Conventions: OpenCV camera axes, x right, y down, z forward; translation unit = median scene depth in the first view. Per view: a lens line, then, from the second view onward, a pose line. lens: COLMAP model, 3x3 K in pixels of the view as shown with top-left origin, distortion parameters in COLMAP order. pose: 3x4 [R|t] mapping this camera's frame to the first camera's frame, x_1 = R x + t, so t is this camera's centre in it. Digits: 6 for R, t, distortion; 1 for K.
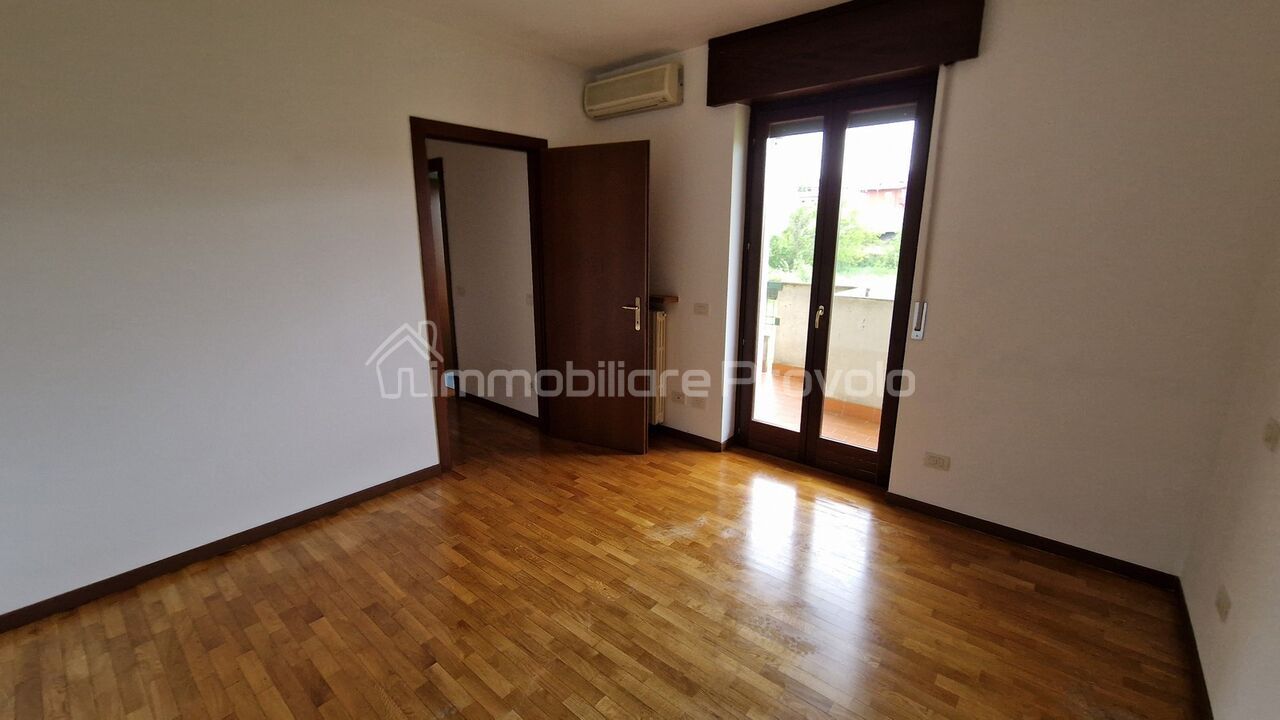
lens RADIAL K [[518.8, 0, 637.1], [0, 518.8, 358.0], [0, 0, 1]] dist [-0.004813, -0.000226]
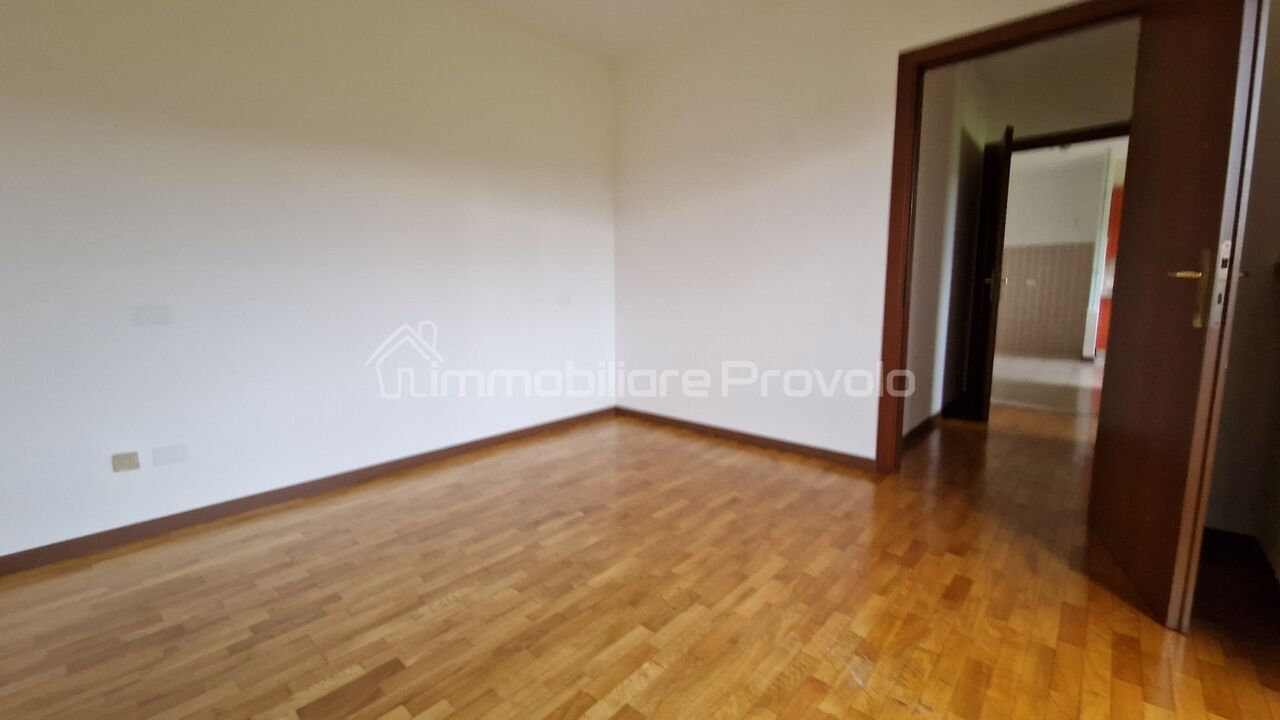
lens RADIAL K [[518.8, 0, 637.6], [0, 518.8, 357.4], [0, 0, 1]] dist [-0.004813, -0.000226]
pose [[-0.041211, 0.124496, -0.991364, 0.602615], [-0.223883, 0.965827, 0.130596, 0.024728], [0.973744, 0.227331, -0.011930, 0.792932]]
